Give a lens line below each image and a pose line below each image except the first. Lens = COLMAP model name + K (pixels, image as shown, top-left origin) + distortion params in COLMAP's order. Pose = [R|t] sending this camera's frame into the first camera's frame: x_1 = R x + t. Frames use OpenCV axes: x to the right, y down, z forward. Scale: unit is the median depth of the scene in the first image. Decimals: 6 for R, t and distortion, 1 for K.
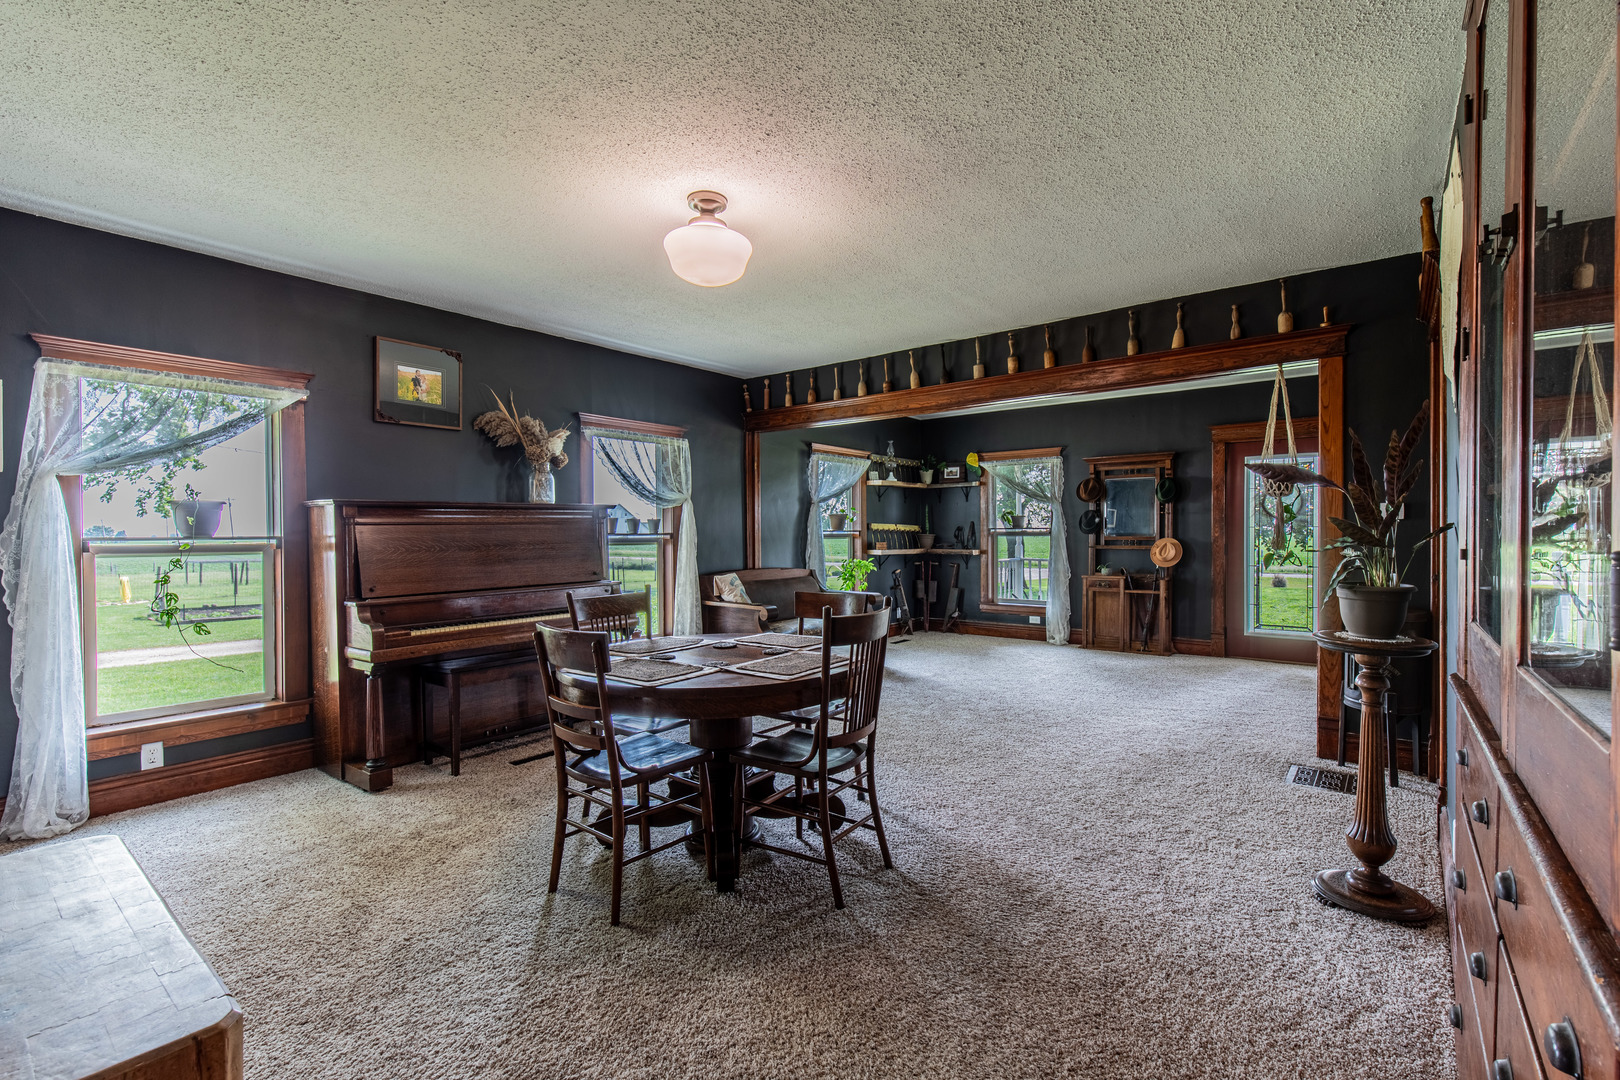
lens RADIAL K [[725.7, 0, 810.0], [0, 725.7, 541.8], [0, 0, 1]] dist [0.004824, -0.000081]
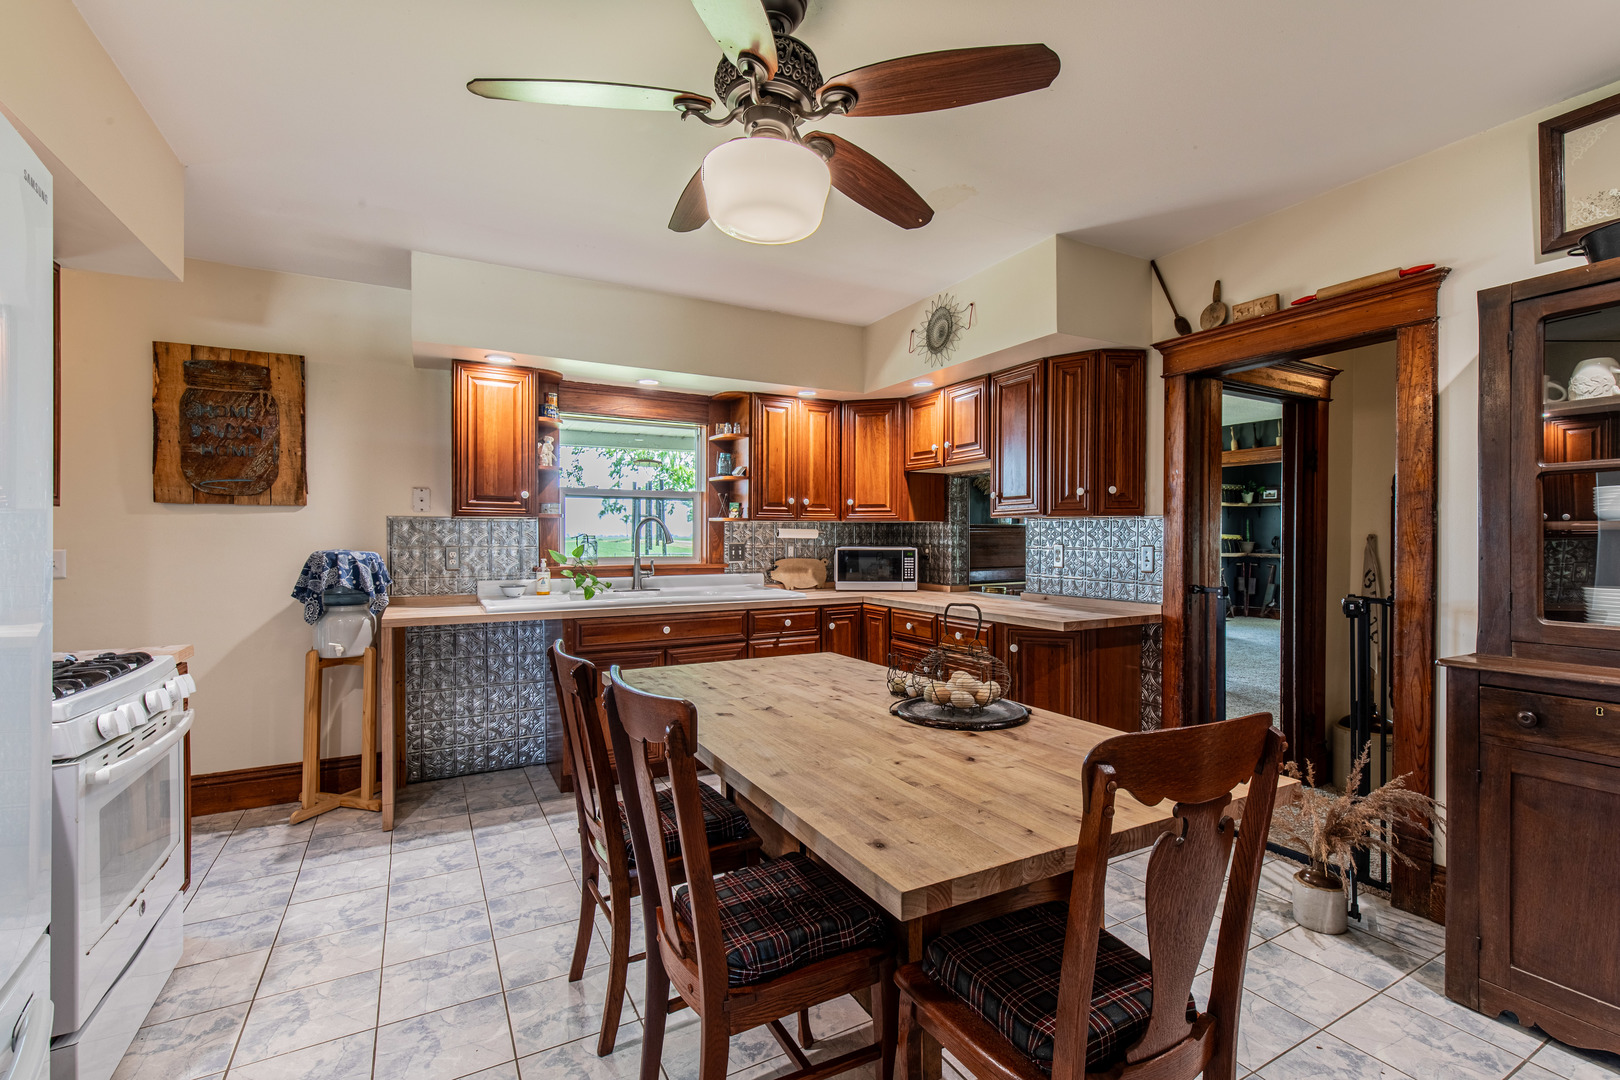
lens RADIAL K [[725.7, 0, 821.9], [0, 725.7, 540.1], [0, 0, 1]] dist [0.004824, -0.000081]
pose [[0.926007, 0.012164, -0.377309, -0.054045], [-0.013706, 0.999905, -0.001403, -0.001444], [0.377257, 0.006471, 0.926086, -0.498328]]
